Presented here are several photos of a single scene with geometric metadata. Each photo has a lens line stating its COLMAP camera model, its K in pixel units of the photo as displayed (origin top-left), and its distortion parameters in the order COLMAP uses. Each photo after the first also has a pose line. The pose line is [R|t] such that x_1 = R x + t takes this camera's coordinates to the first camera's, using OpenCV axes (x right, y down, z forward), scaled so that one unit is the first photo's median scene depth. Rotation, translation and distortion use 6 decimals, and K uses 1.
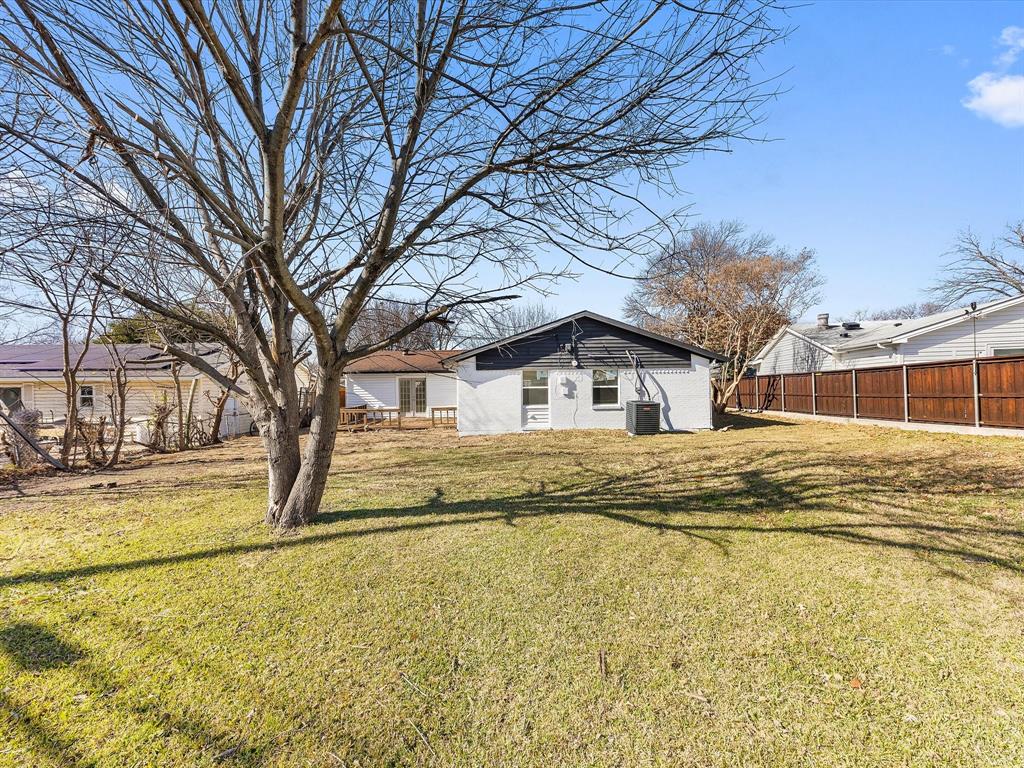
lens RADIAL K [[402.3, 0, 511.2], [0, 402.3, 382.6], [0, 0, 1]] dist [0.002589, -0.000126]
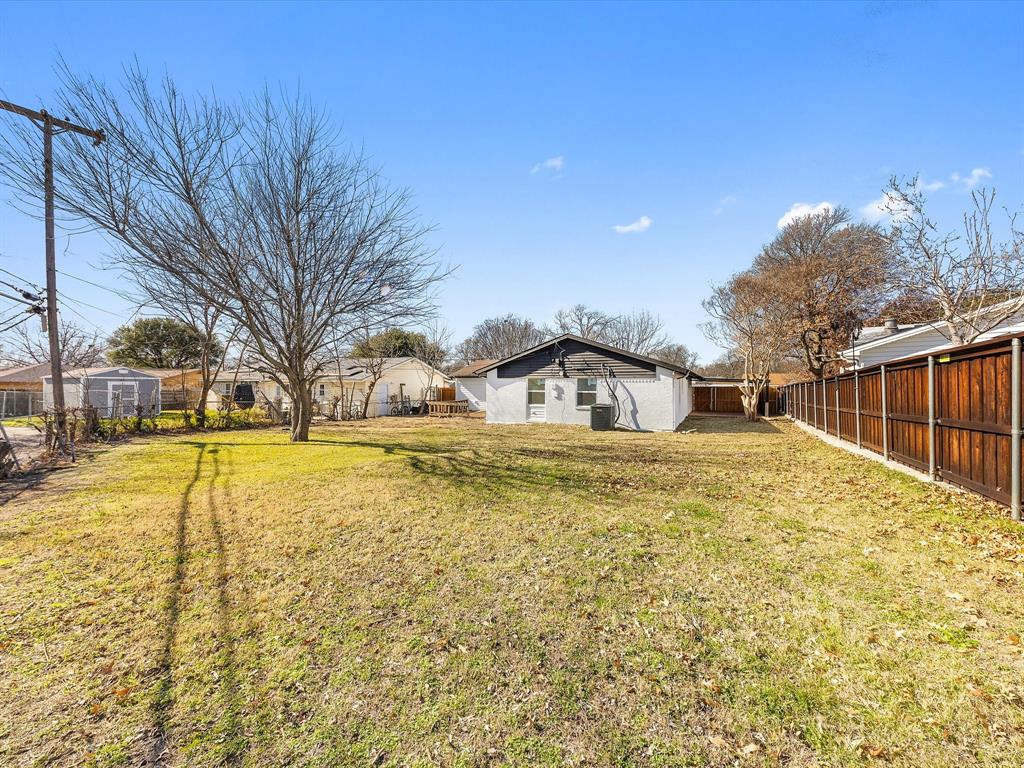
lens RADIAL K [[402.3, 0, 513.2], [0, 402.3, 384.2], [0, 0, 1]] dist [0.002589, -0.000126]
pose [[0.882760, 0.017305, -0.469504, 0.629689], [-0.014519, 0.999849, 0.009554, -0.022859], [0.469599, -0.001617, 0.882878, -0.229926]]
